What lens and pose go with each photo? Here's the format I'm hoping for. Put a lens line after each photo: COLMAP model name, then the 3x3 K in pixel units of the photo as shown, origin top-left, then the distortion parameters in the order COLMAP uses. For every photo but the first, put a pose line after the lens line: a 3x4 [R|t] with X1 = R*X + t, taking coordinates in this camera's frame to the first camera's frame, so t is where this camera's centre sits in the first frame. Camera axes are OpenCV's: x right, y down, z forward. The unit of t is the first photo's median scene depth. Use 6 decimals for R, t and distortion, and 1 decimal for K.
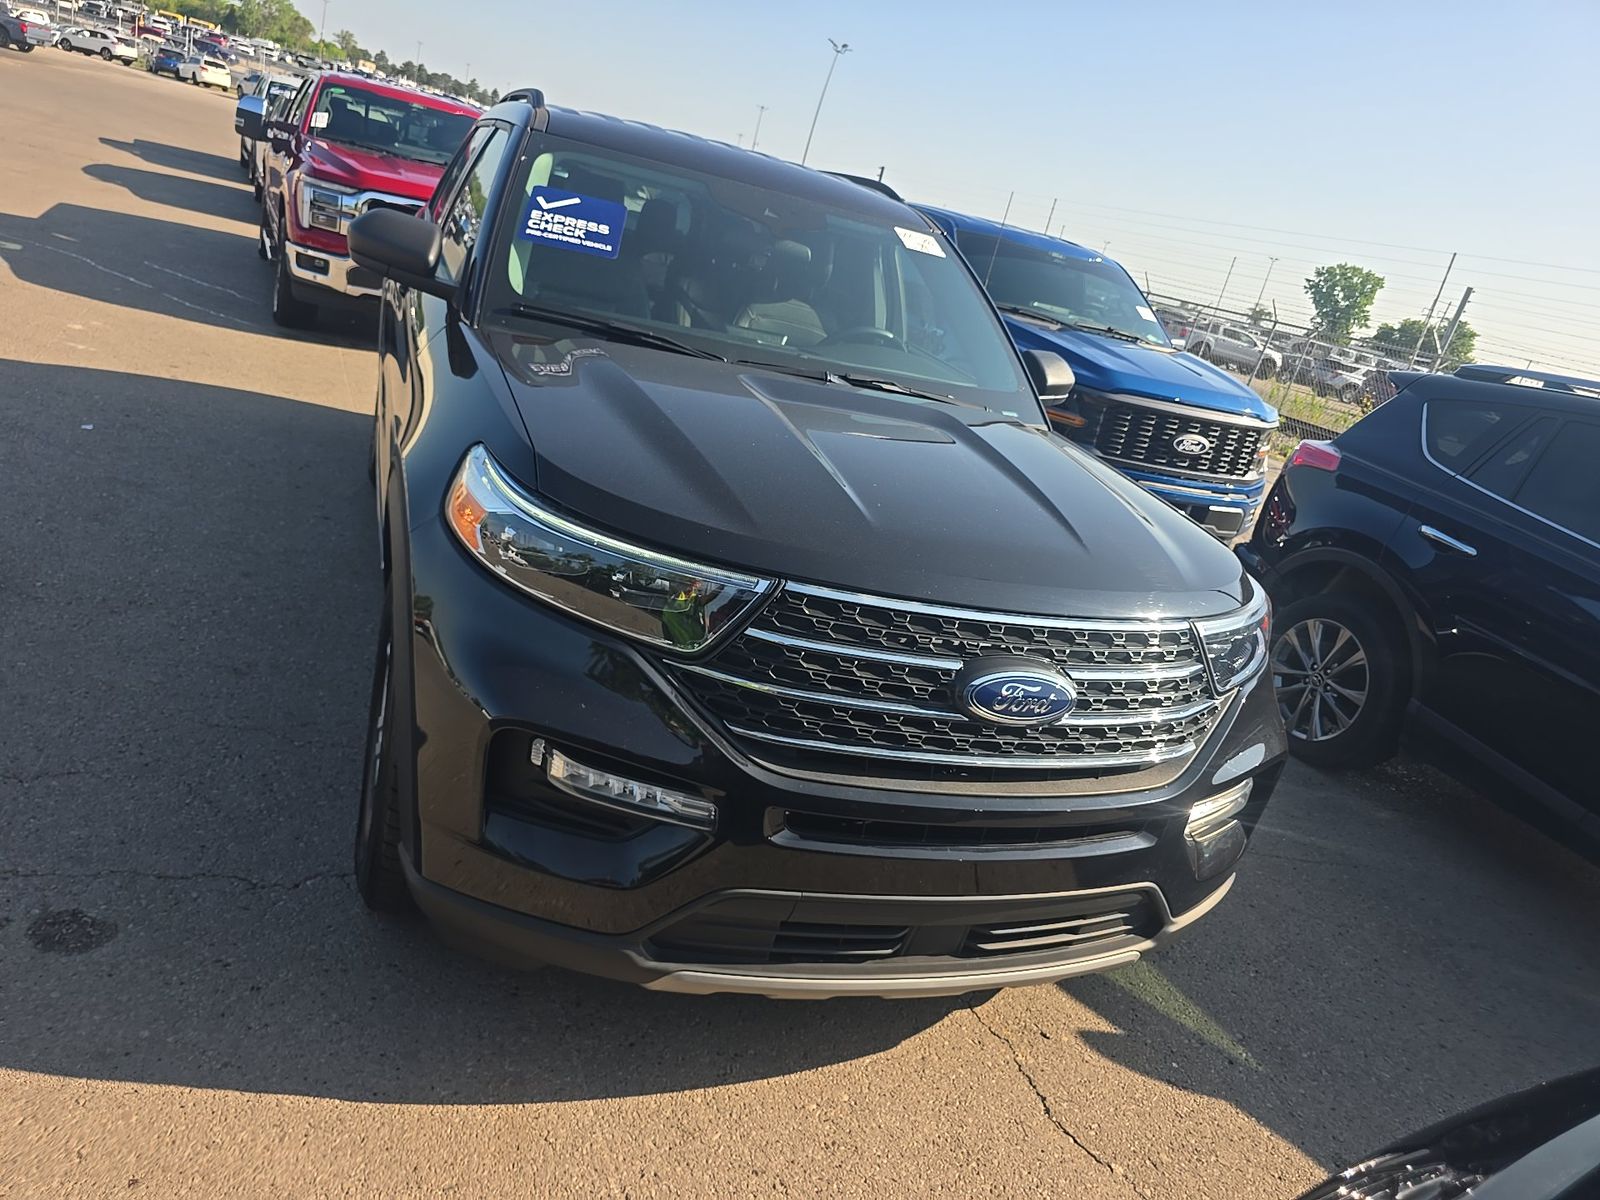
lens RADIAL K [[1097.7, 0, 798.5], [0, 1097.7, 586.4], [0, 0, 1]] dist [0.054185, -0.035675]
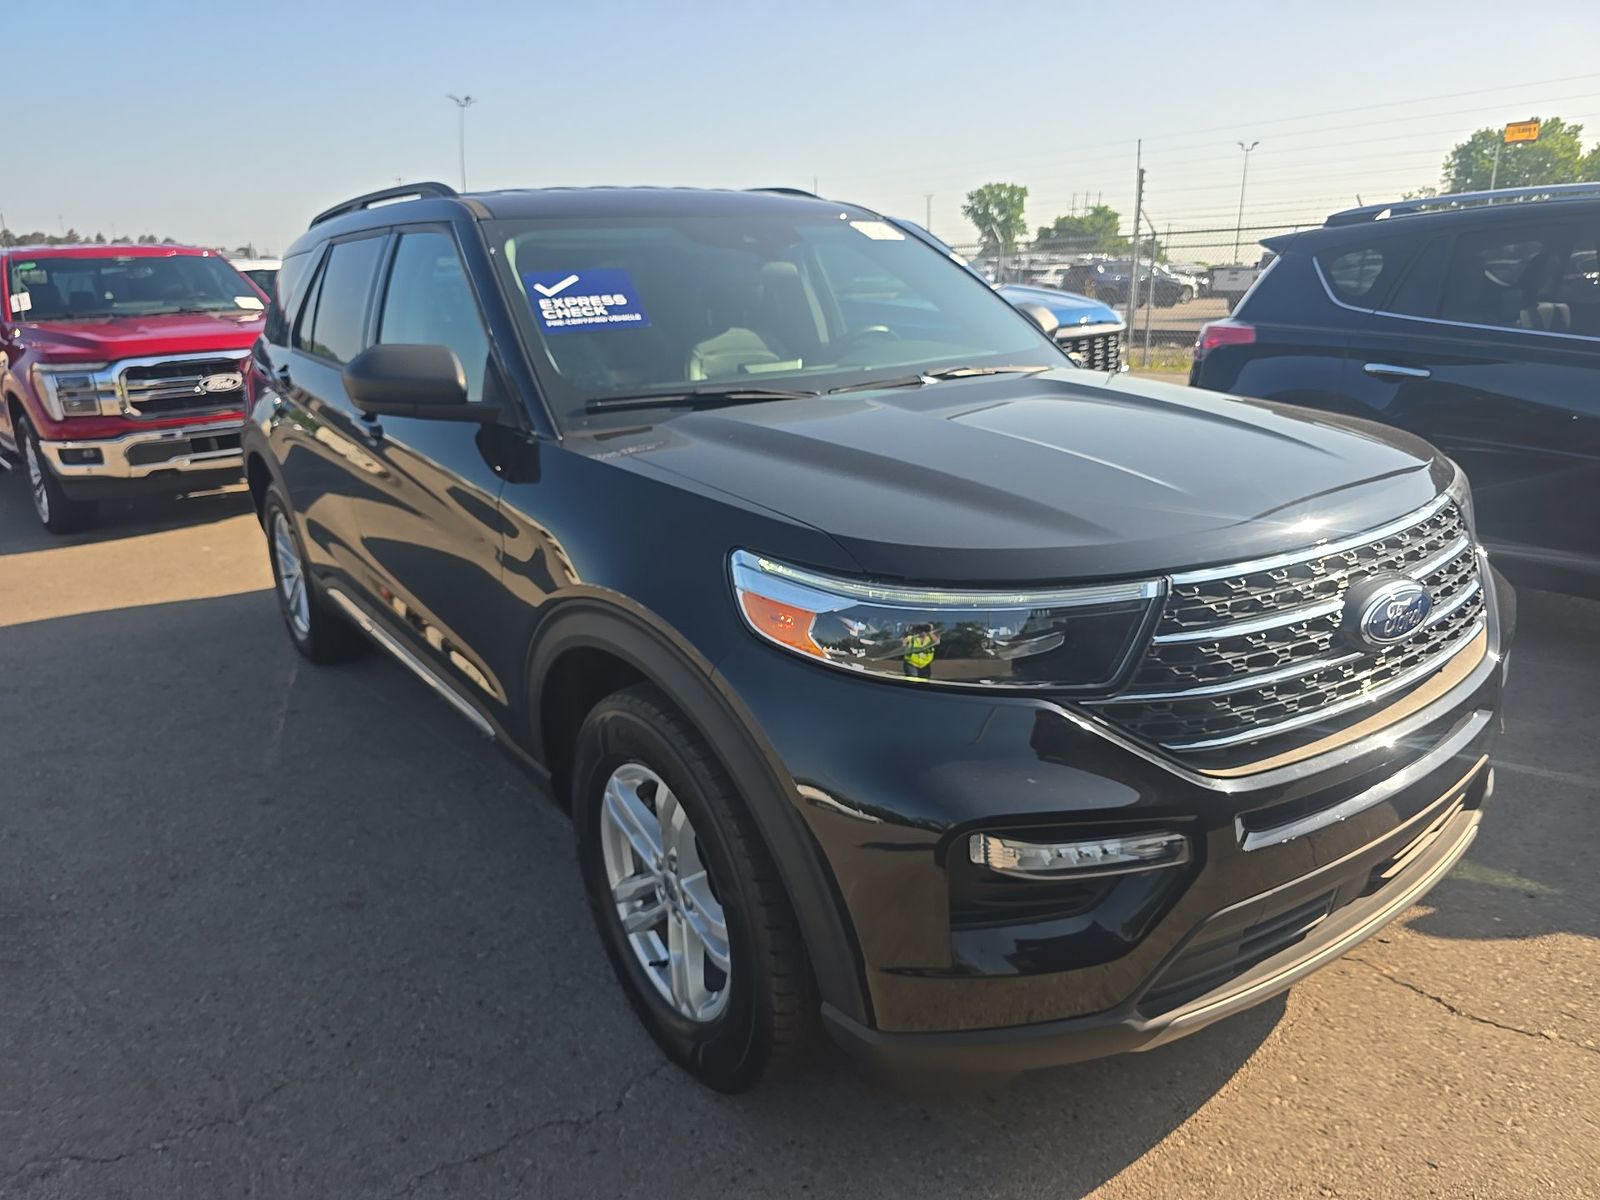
lens RADIAL K [[1086.4, 0, 789.9], [0, 1086.4, 595.1], [0, 0, 1]] dist [0.049441, -0.040093]
pose [[0.928652, -0.322647, 0.183042, -0.289756], [0.323244, 0.945919, 0.027406, -0.071434], [-0.181986, 0.033716, 0.982723, 0.096575]]
